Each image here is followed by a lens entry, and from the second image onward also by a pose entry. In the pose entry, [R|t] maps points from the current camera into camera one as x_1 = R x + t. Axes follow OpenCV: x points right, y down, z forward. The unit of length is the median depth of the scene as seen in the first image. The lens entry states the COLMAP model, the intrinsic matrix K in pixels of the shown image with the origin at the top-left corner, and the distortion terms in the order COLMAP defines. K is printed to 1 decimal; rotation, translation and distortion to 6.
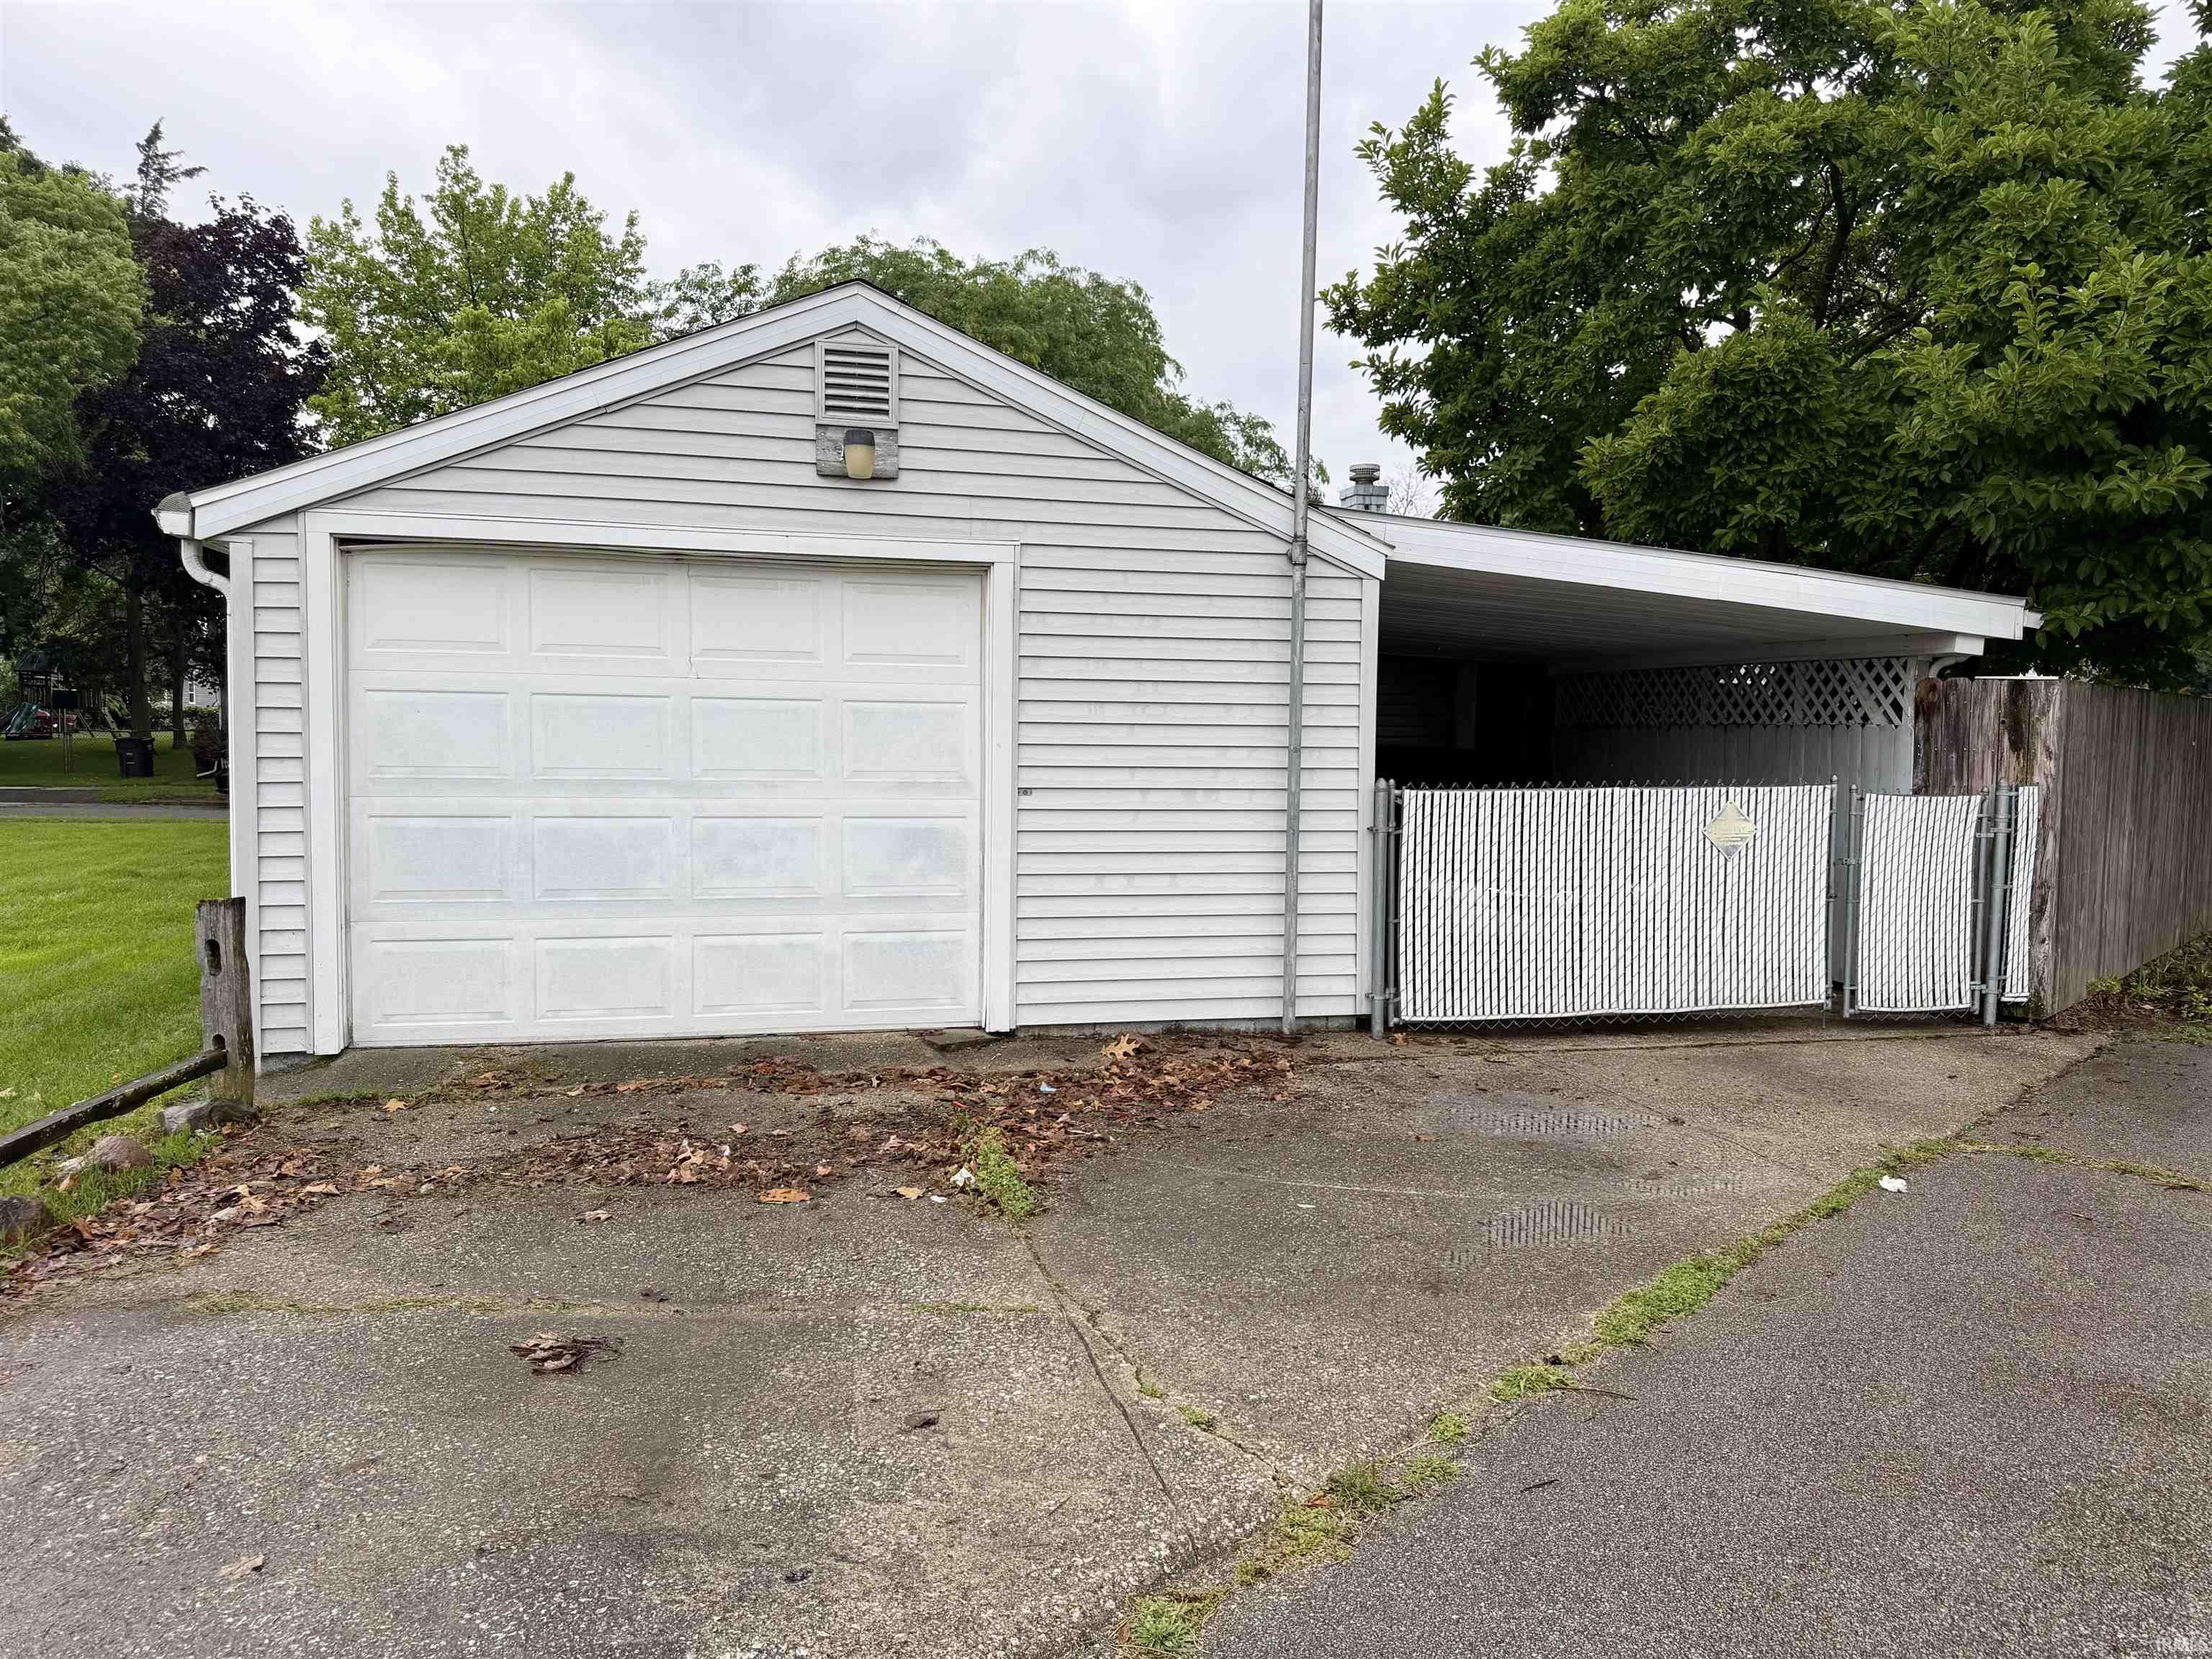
lens RADIAL K [[1601.0, 0, 1091.3], [0, 1601.0, 862.9], [0, 0, 1]] dist [0.058641, -0.091024]
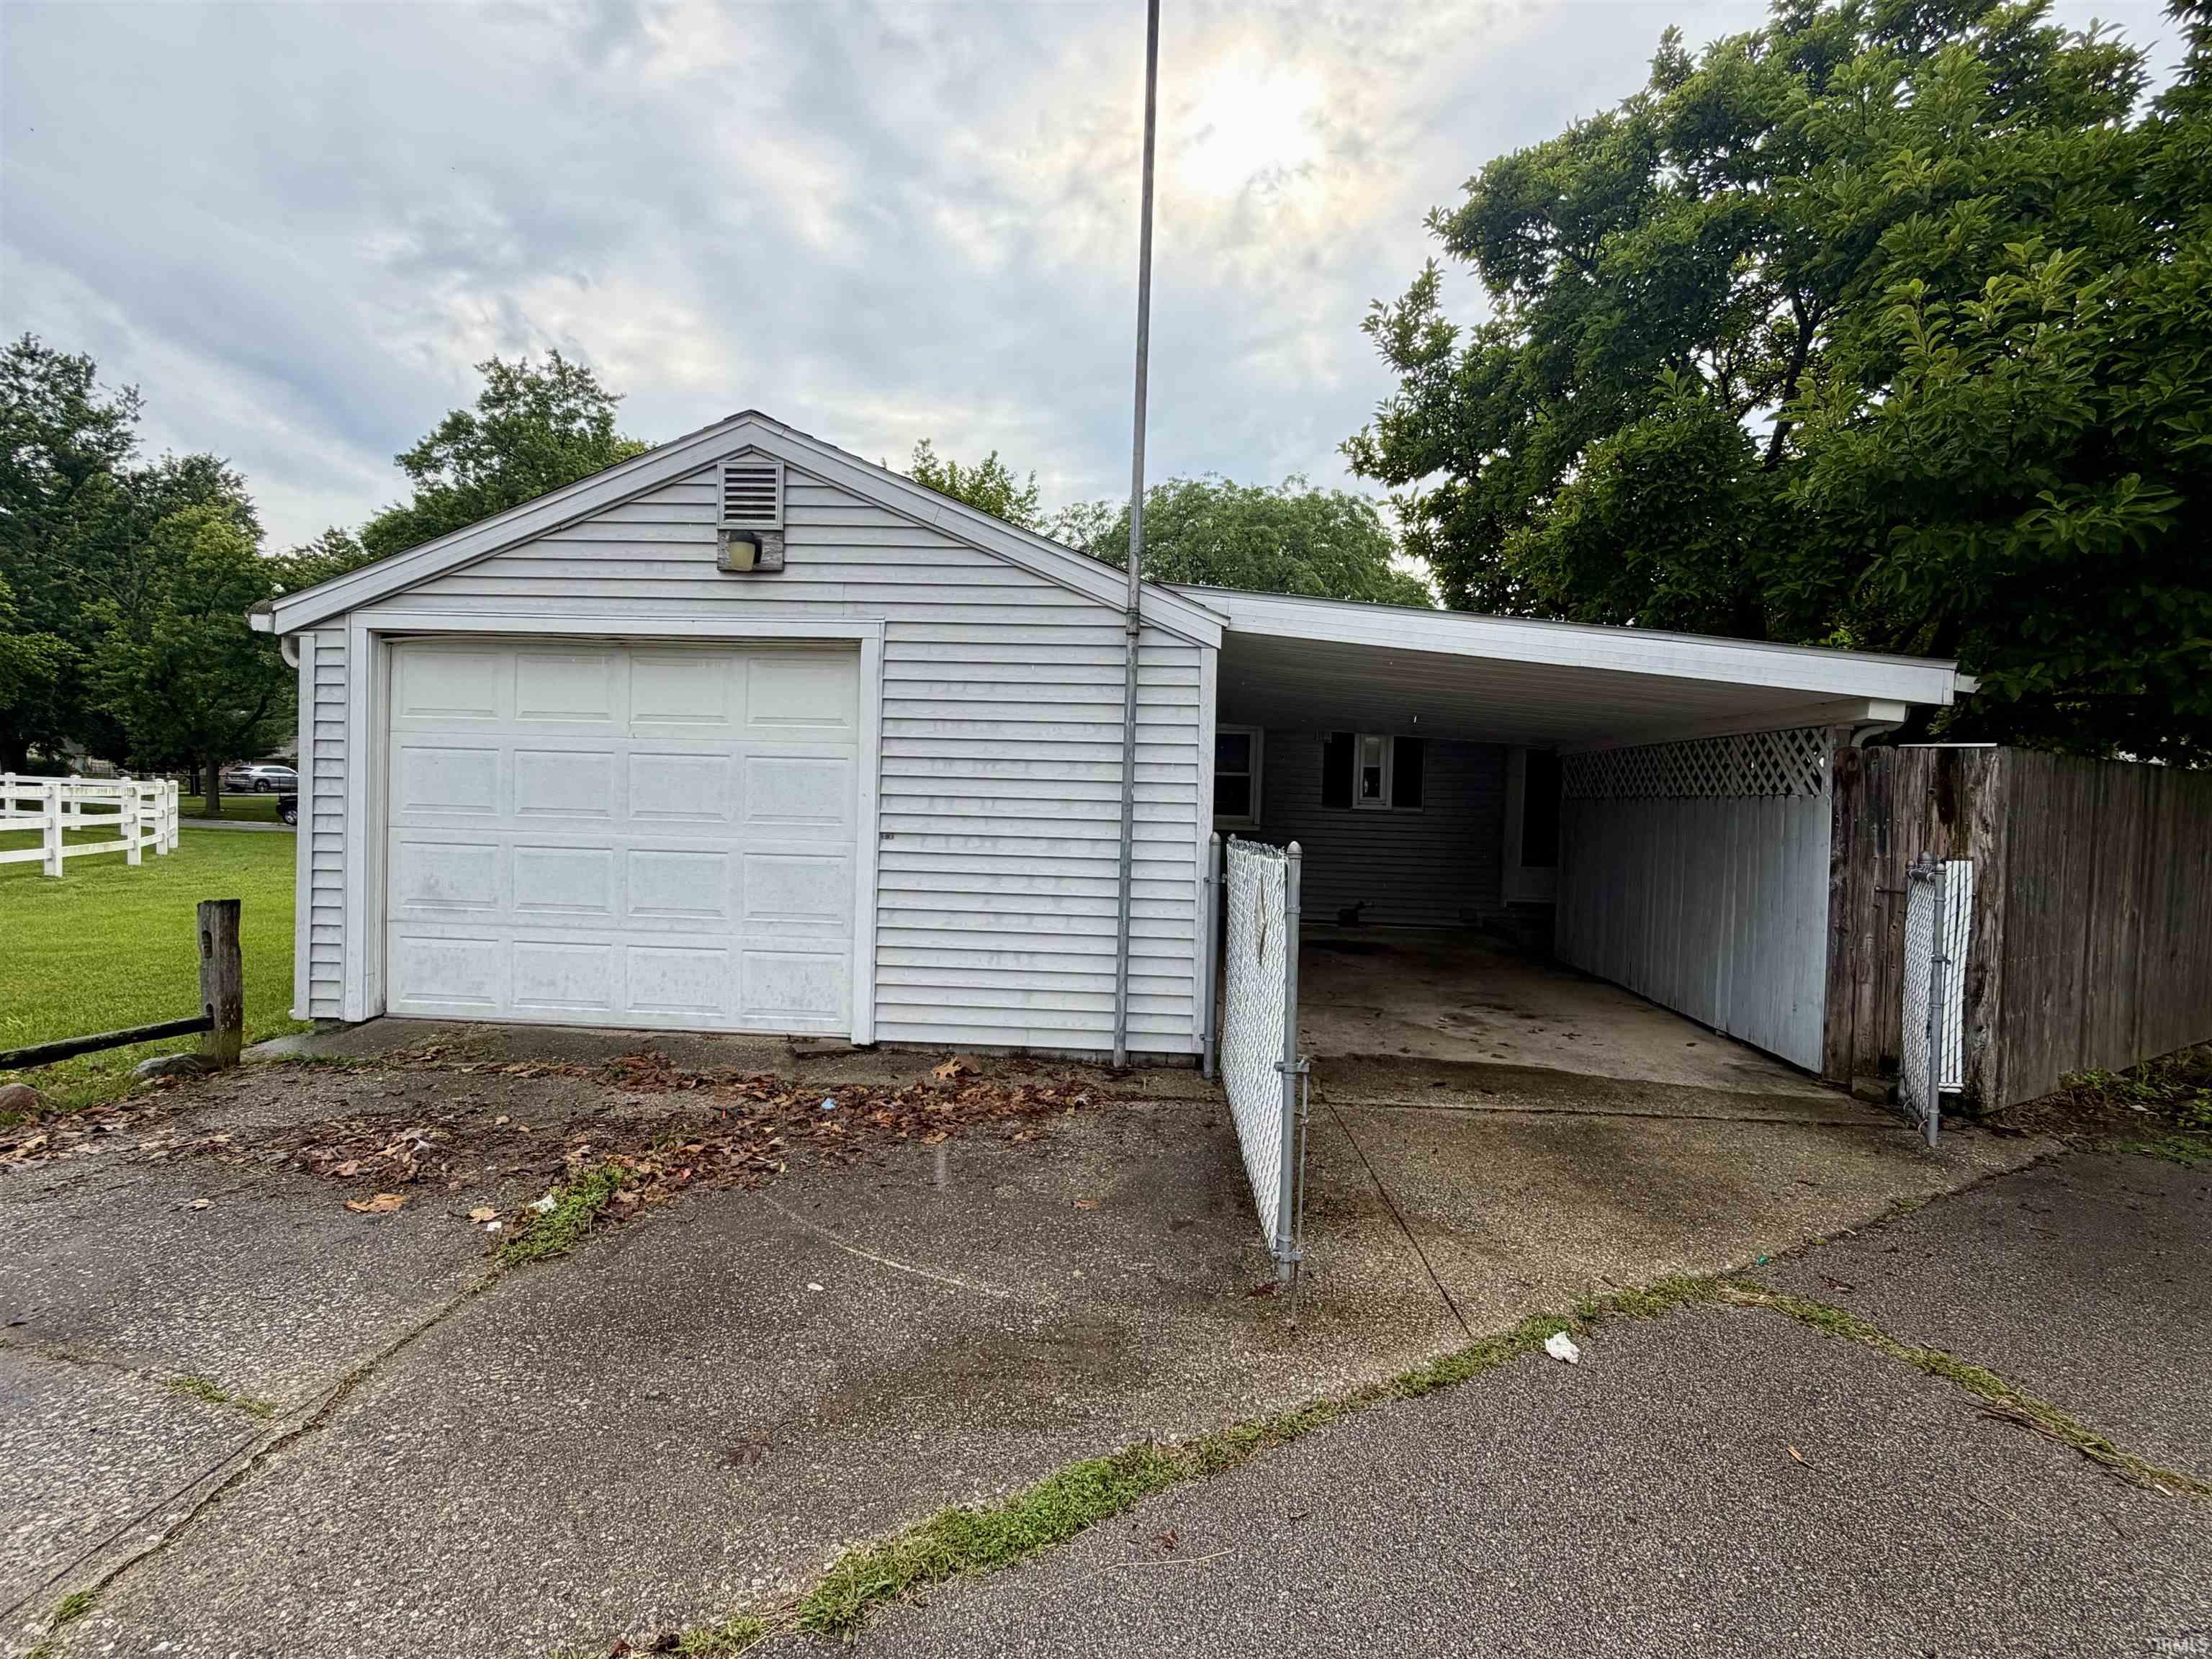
lens RADIAL K [[1034.0, 0, 1097.9], [0, 1034.0, 836.6], [0, 0, 1]] dist [-0.007208, -0.000683]
pose [[0.956459, 0.024480, -0.290839, 0.289993], [-0.040500, 0.997968, -0.049190, -0.012664], [0.289044, 0.058827, 0.955507, 0.303410]]
